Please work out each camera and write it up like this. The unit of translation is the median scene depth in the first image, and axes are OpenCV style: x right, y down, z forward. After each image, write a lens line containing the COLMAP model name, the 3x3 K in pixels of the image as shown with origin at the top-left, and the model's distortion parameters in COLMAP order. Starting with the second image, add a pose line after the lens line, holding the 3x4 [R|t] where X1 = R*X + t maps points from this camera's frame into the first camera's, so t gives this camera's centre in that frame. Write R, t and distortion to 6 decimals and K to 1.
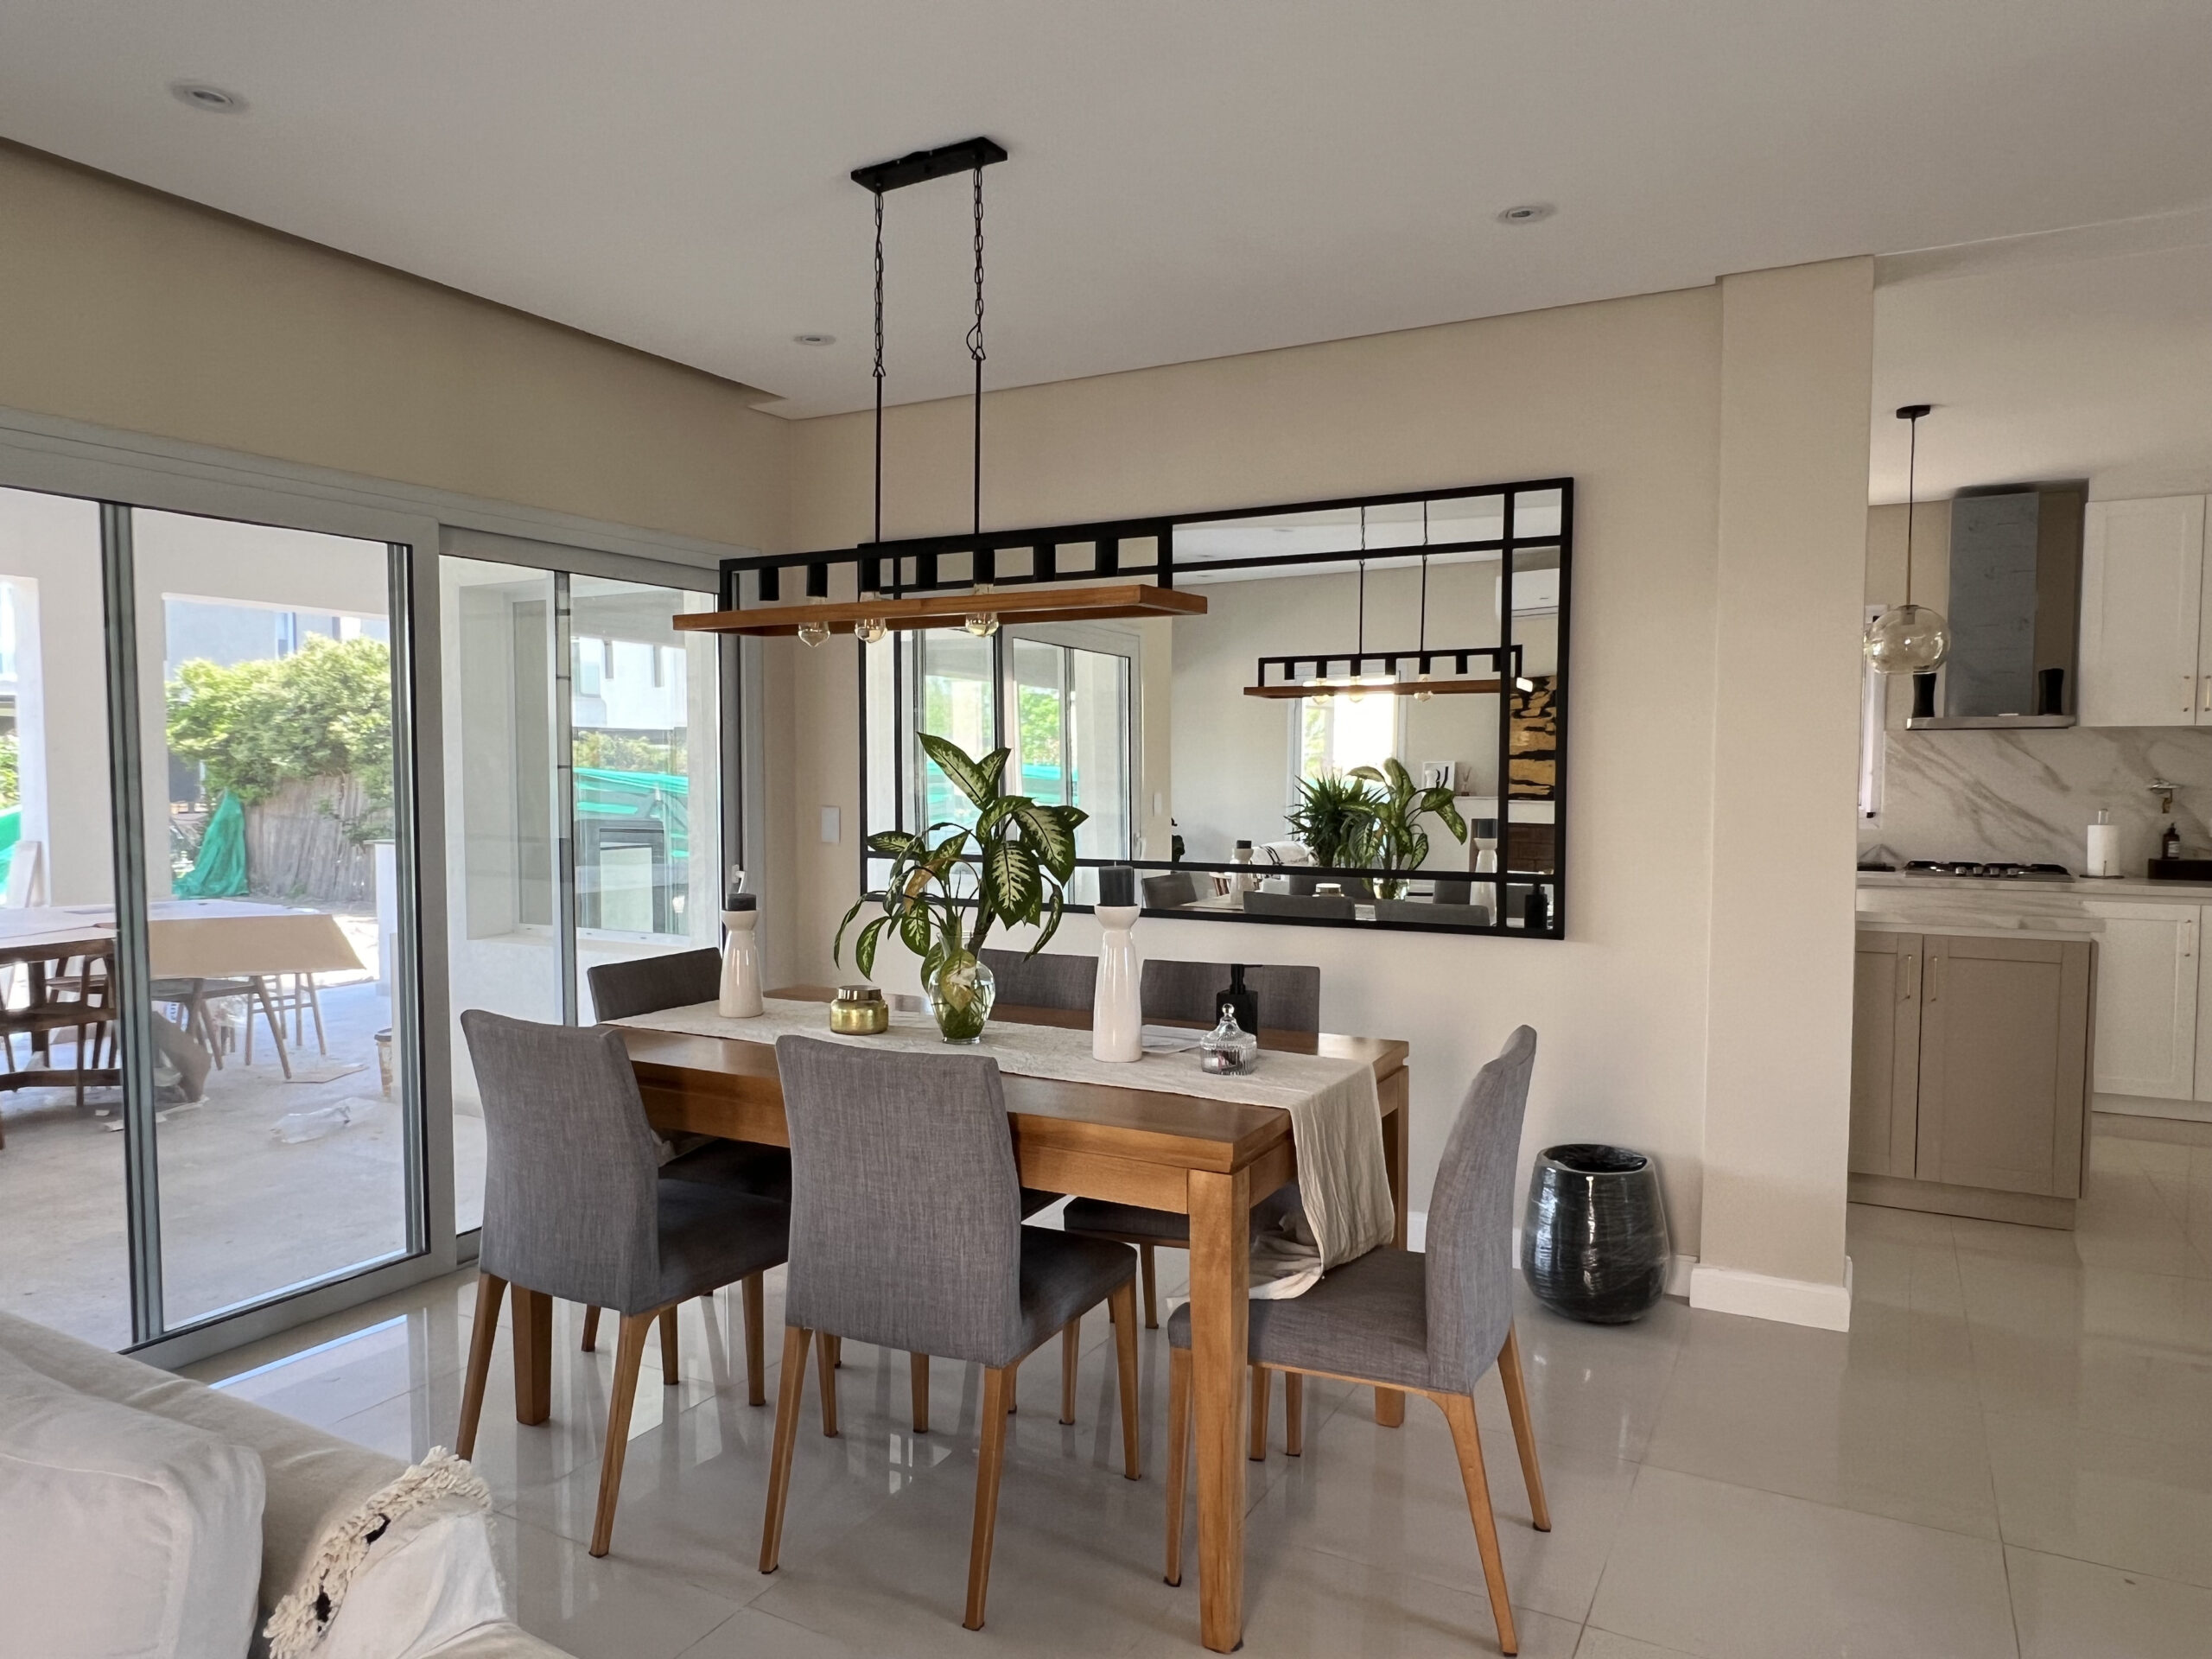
lens RADIAL K [[1432.9, 0, 1100.1], [0, 1432.9, 842.7], [0, 0, 1]] dist [-0.004854, -0.002080]
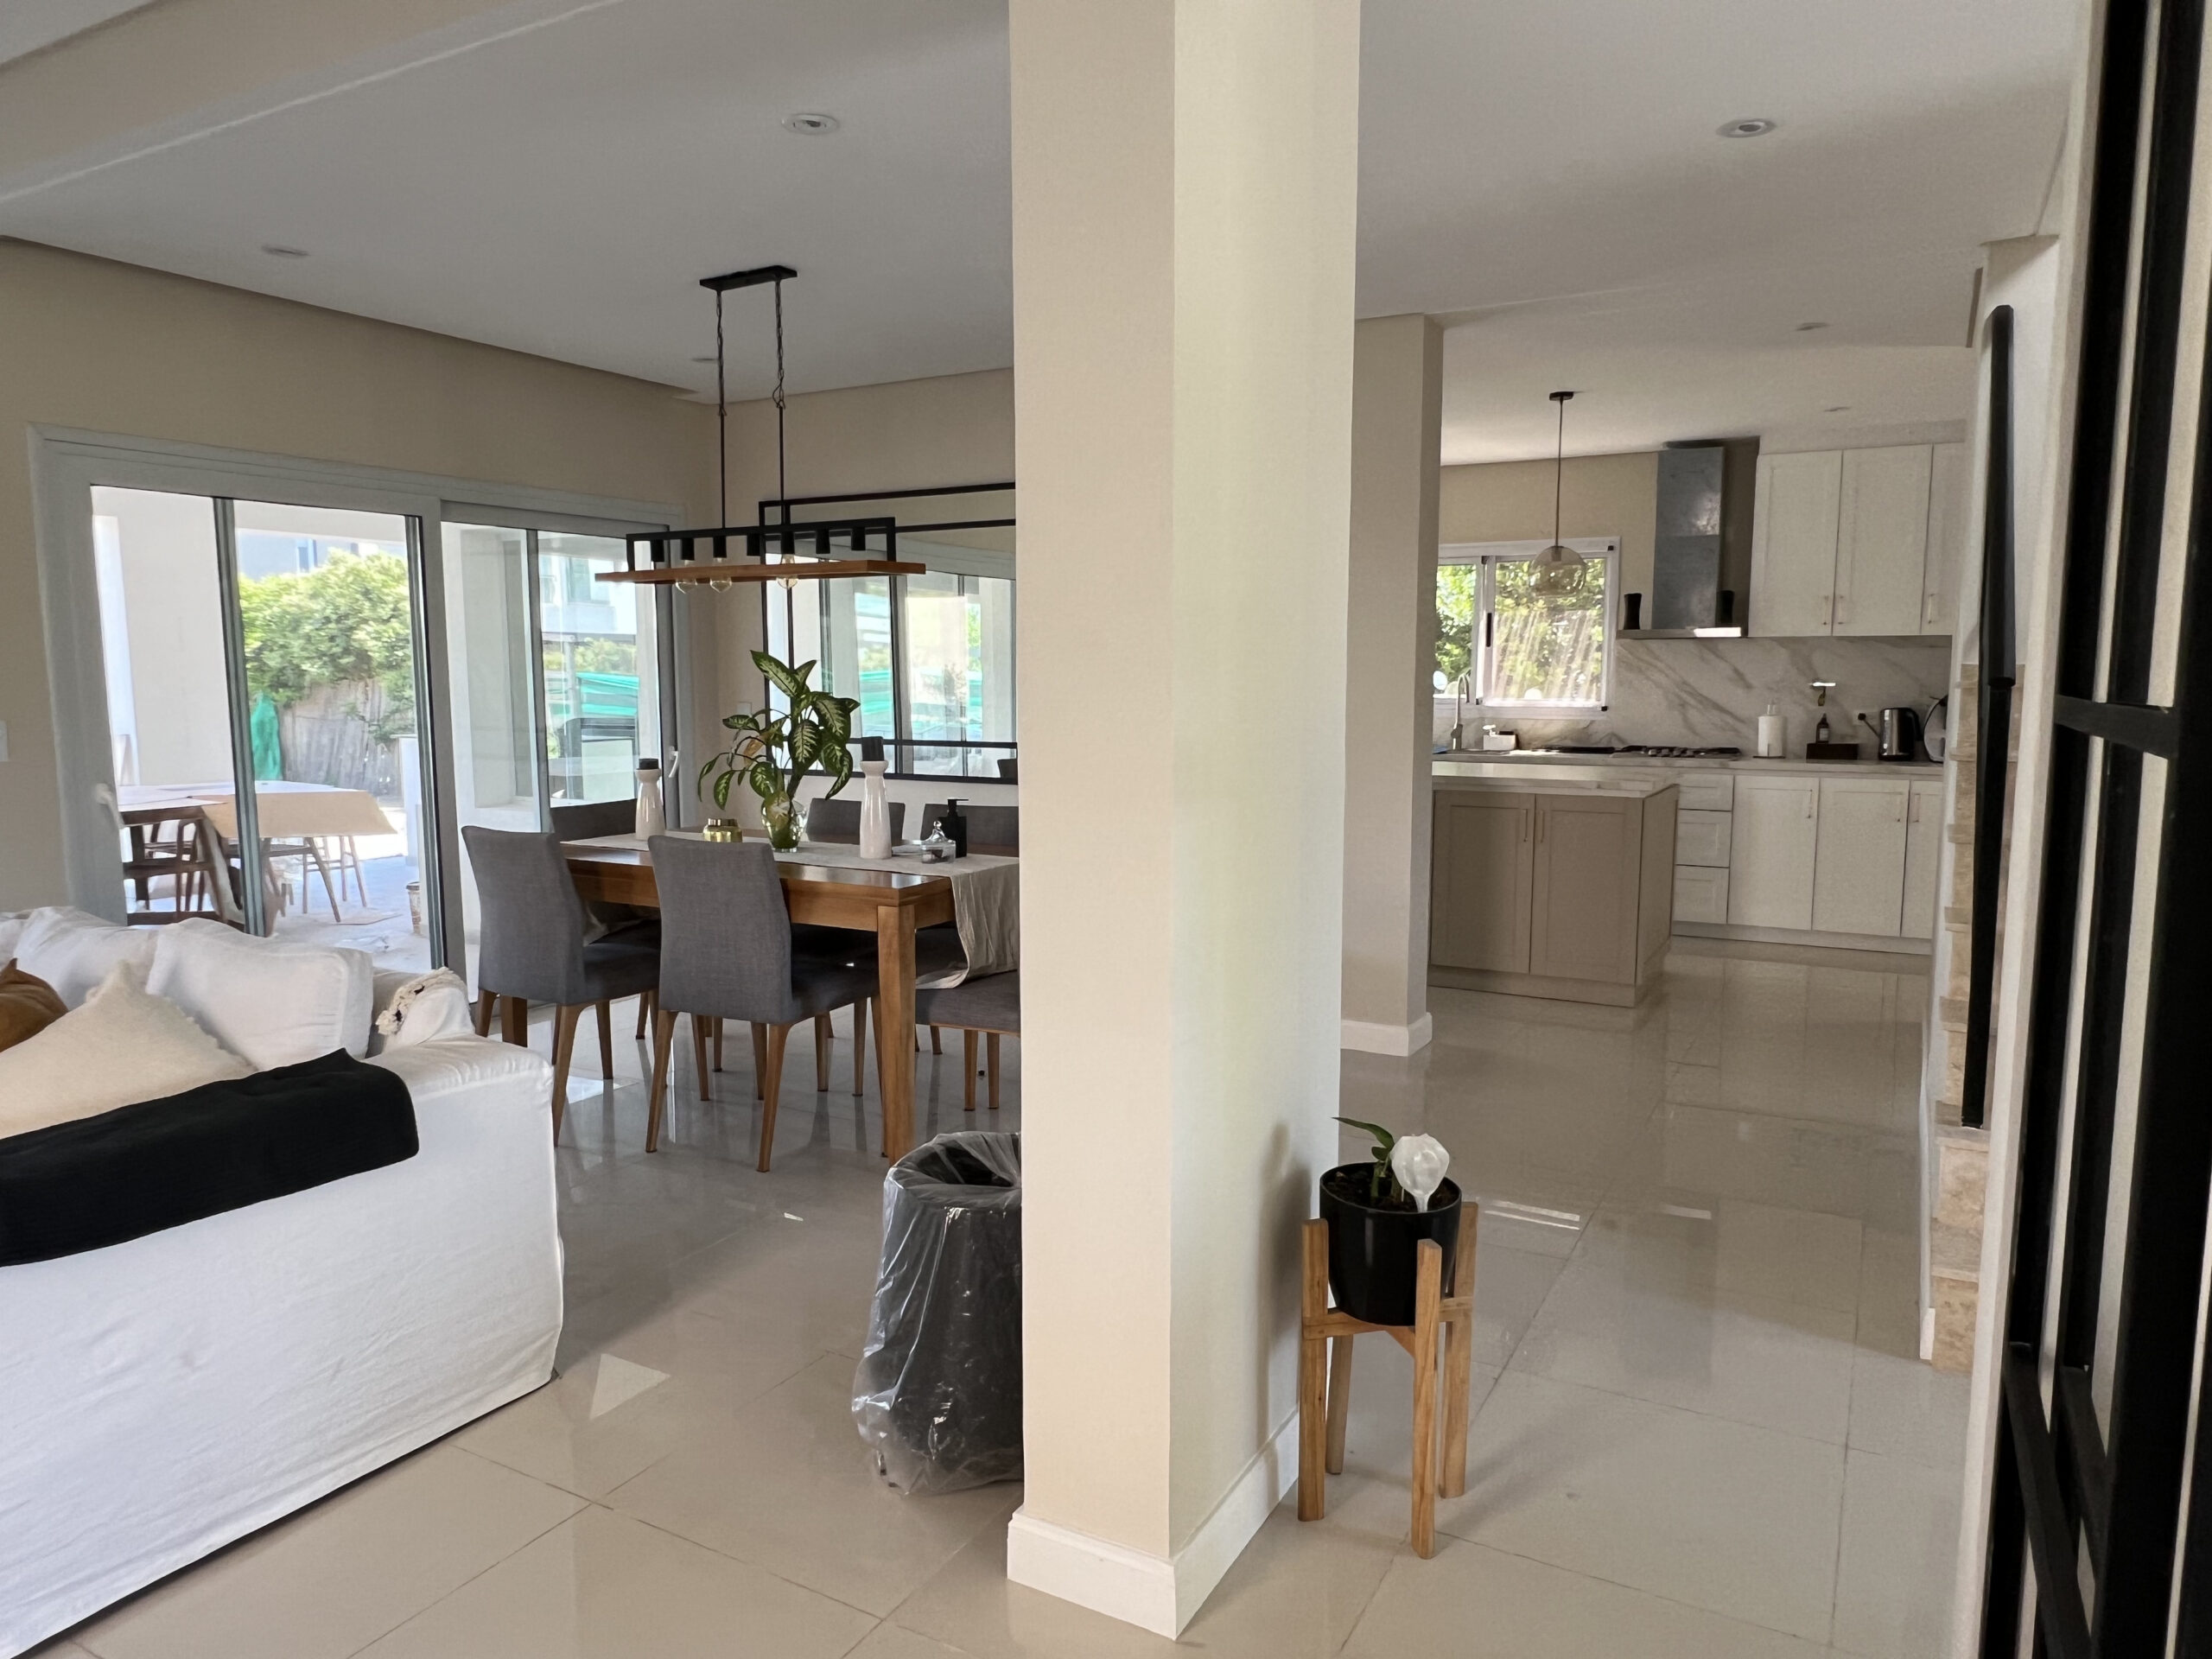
lens RADIAL K [[1432.9, 0, 1100.1], [0, 1432.9, 842.7], [0, 0, 1]] dist [-0.004854, -0.002080]
pose [[0.999914, -0.001135, -0.013083, 0.131226], [0.002015, 0.997723, 0.067416, 0.012962], [0.012977, -0.067436, 0.997639, -0.267859]]
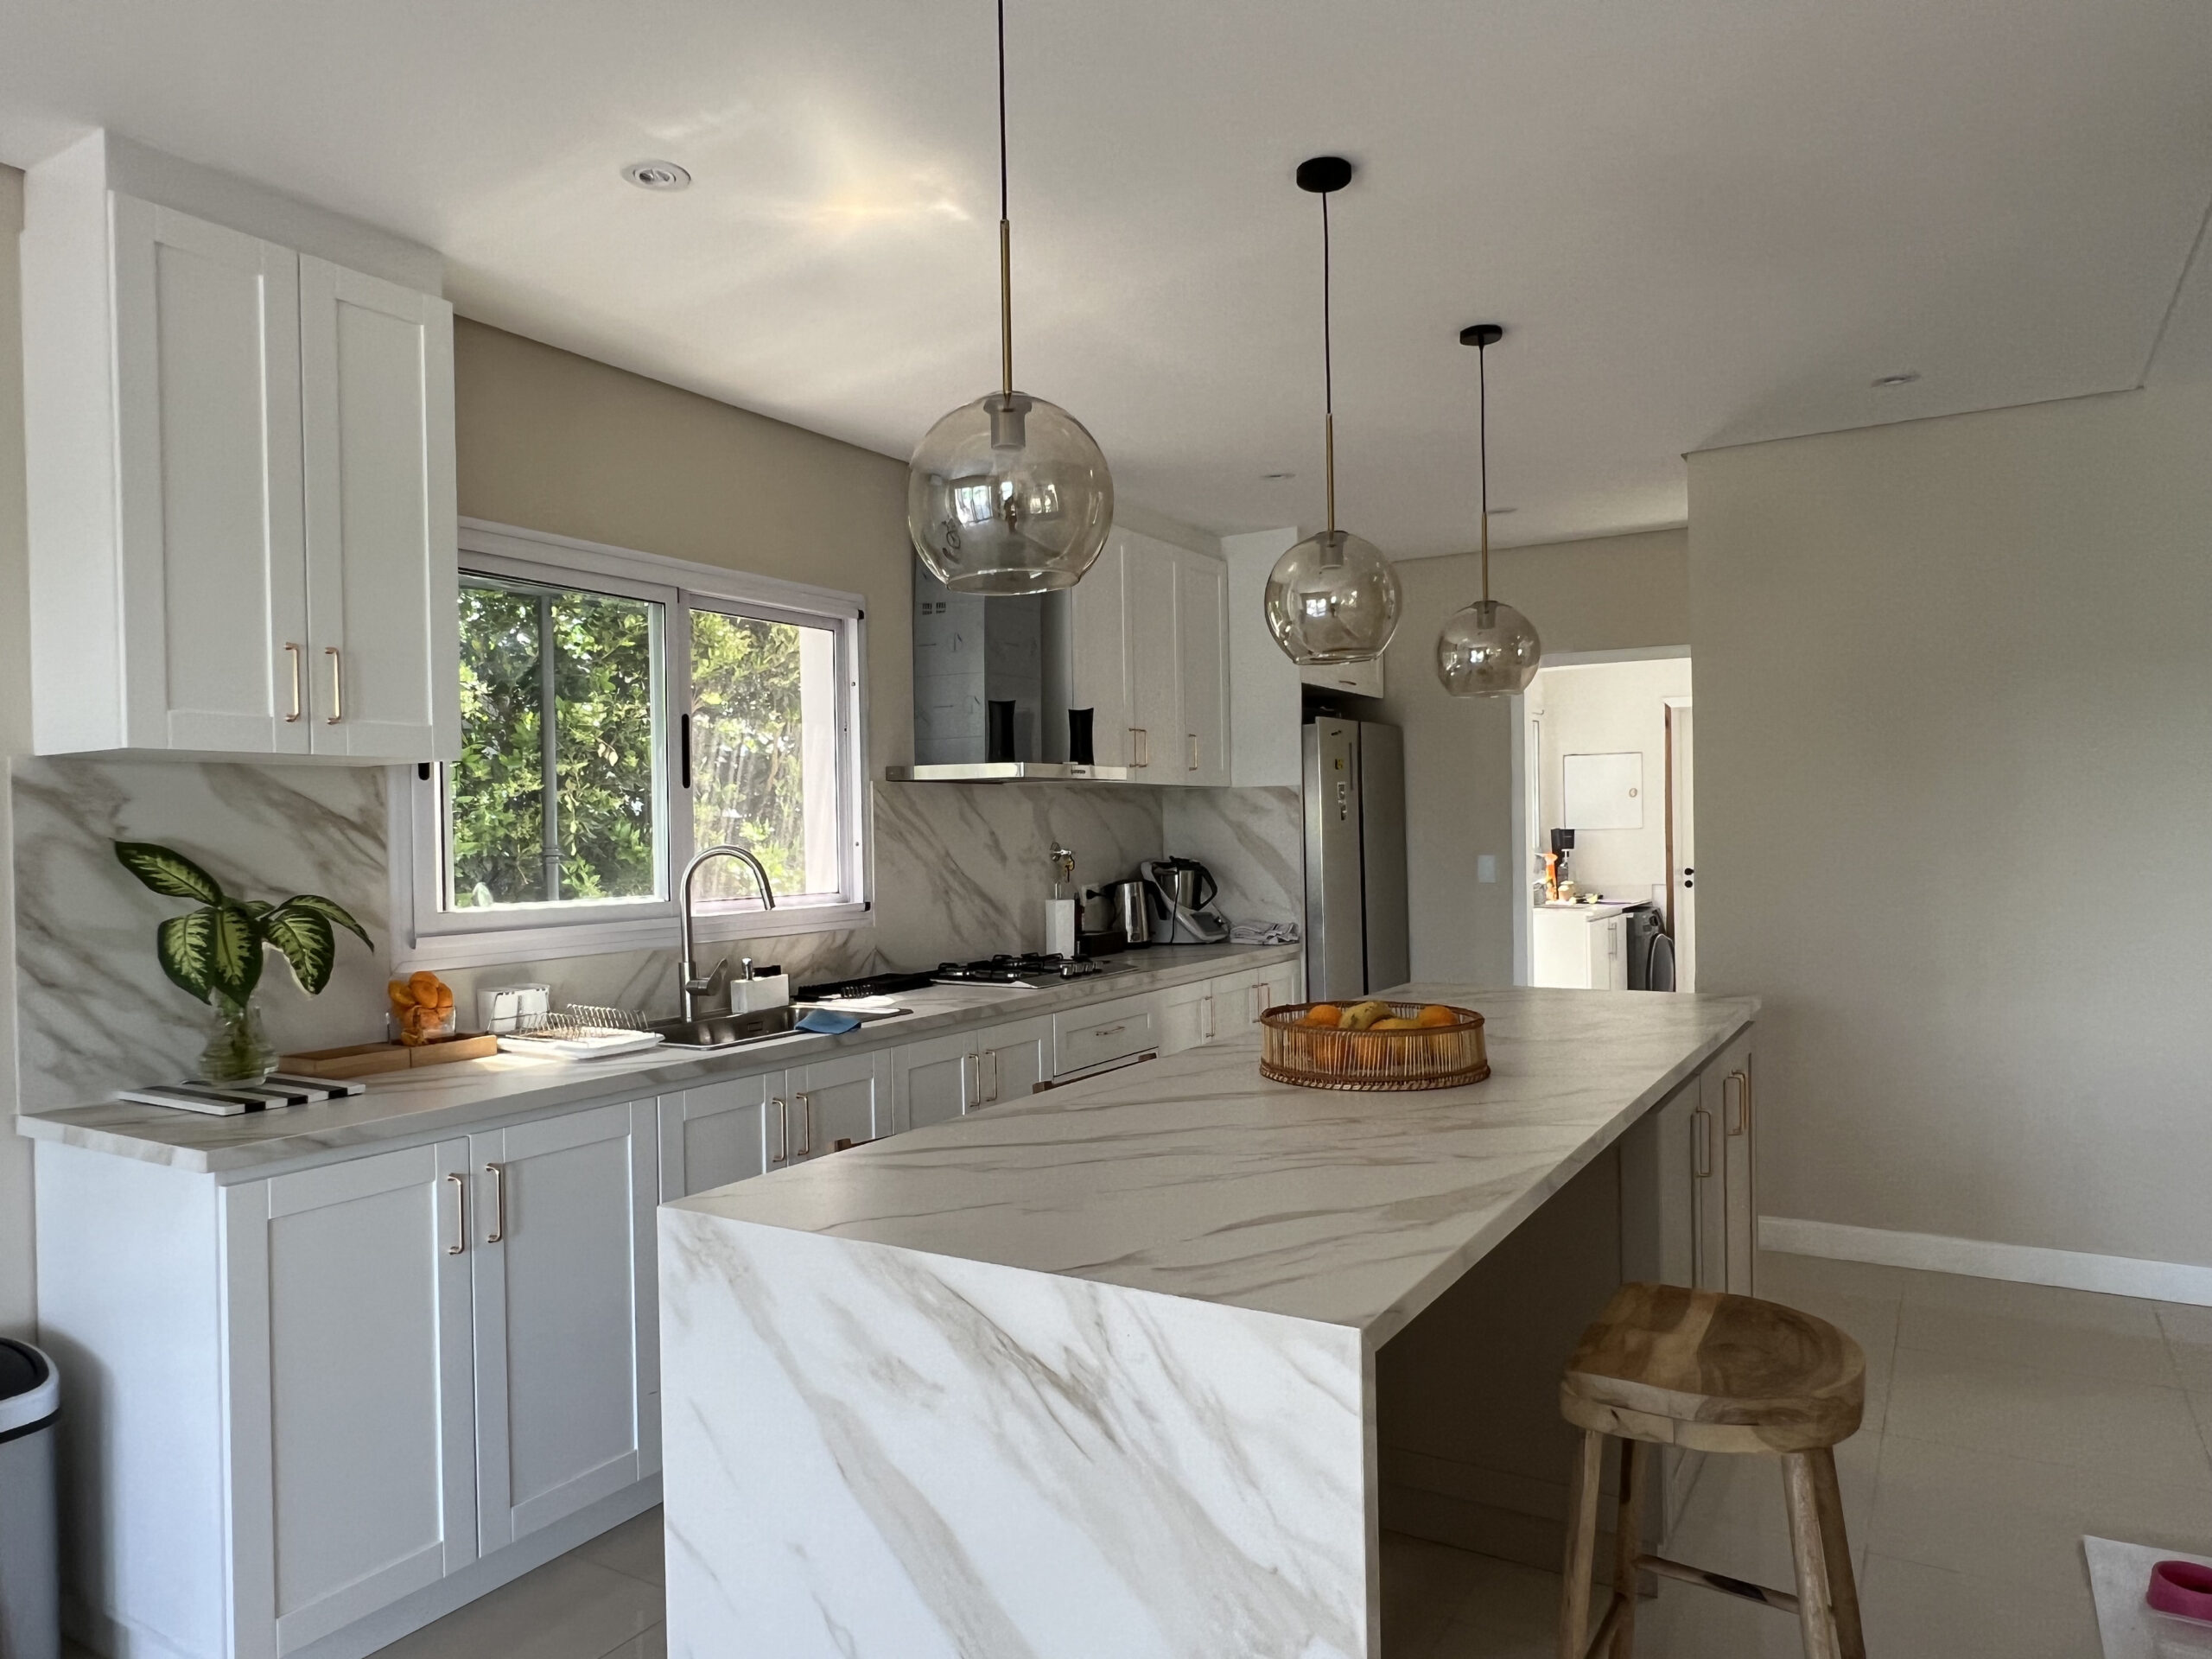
lens RADIAL K [[1432.9, 0, 1100.1], [0, 1432.9, 842.7], [0, 0, 1]] dist [-0.004854, -0.002080]
pose [[0.048530, -0.012511, 0.998743, -0.133661], [0.071057, 0.997431, 0.009042, -0.051690], [-0.996291, 0.070529, 0.049294, 0.935763]]
